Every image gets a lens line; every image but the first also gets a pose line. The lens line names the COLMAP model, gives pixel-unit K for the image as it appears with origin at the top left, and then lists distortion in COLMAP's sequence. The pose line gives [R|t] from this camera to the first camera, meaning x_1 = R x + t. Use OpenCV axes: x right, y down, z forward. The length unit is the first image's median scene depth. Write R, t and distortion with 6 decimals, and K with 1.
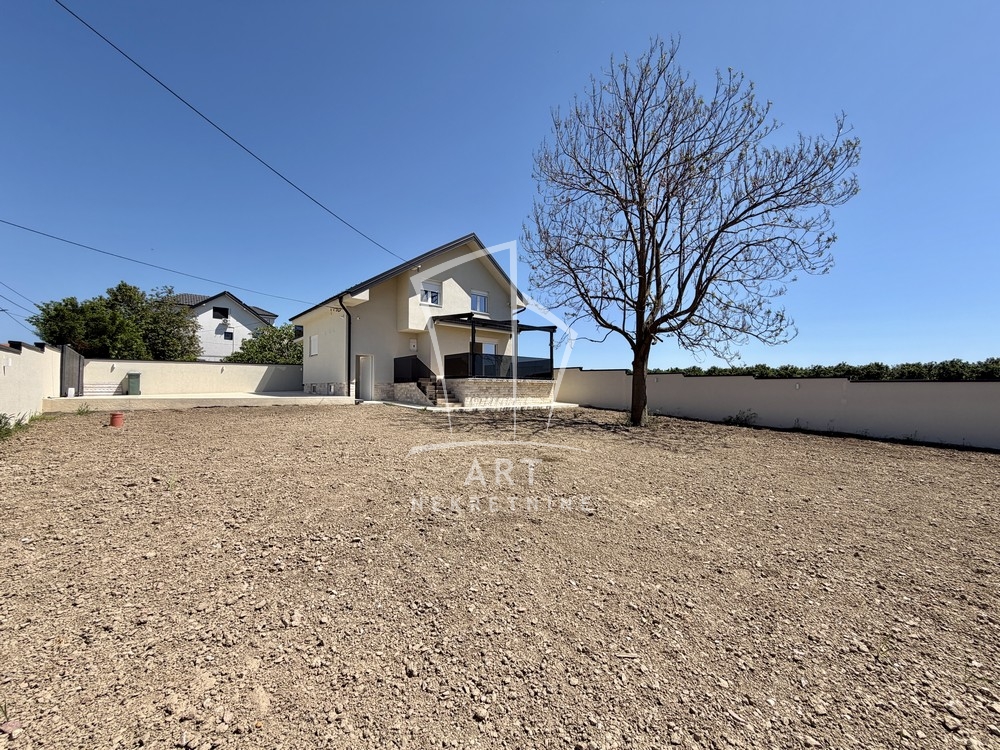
lens RADIAL K [[399.0, 0, 500.5], [0, 399.0, 378.0], [0, 0, 1]] dist [-0.001964, 0.000276]
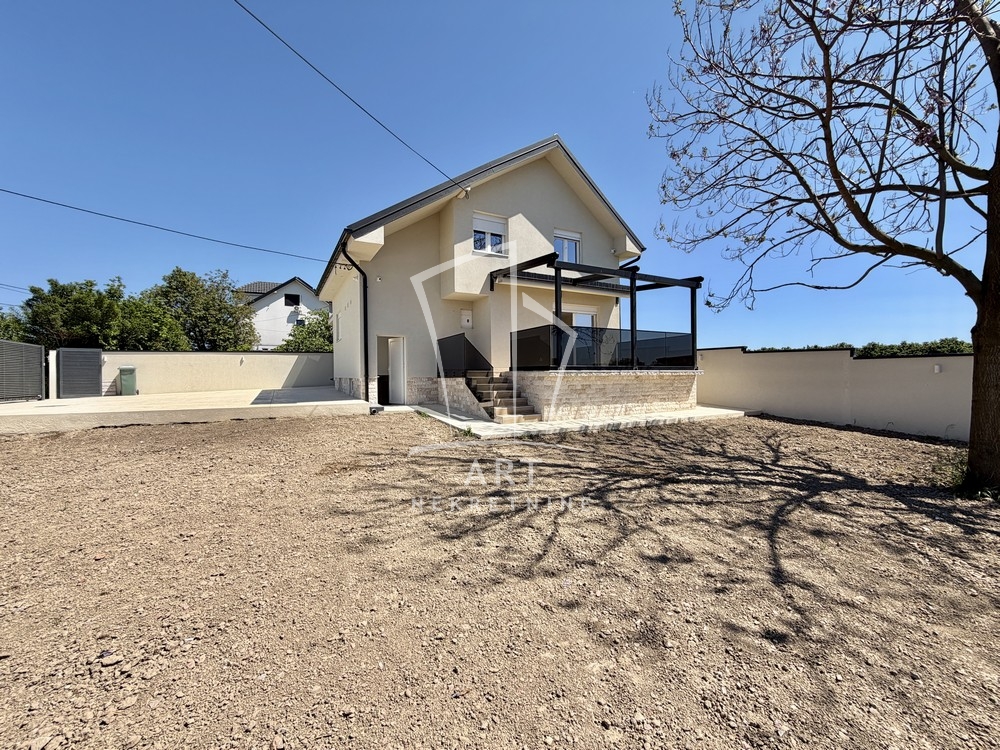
lens RADIAL K [[399.0, 0, 496.4], [0, 399.0, 371.9], [0, 0, 1]] dist [-0.001964, 0.000276]
pose [[0.974337, -0.010761, -0.224836, -0.023482], [0.016313, 0.999606, 0.022852, -0.010092], [0.224502, -0.025933, 0.974129, 0.372089]]
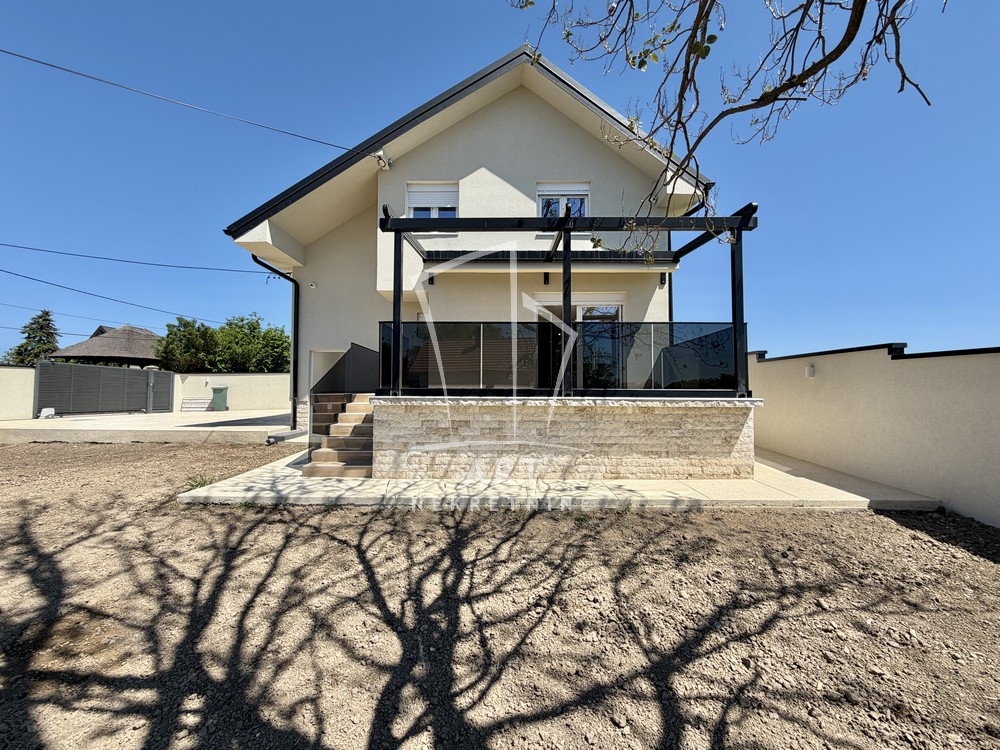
lens RADIAL K [[427.5, 0, 503.1], [0, 427.5, 375.0], [0, 0, 1]] dist [-0.001864, 0.000004]
pose [[0.732092, -0.028838, -0.680595, 0.219180], [0.018288, 0.999575, -0.022683, -0.006466], [0.680960, 0.004159, 0.732309, 0.684773]]
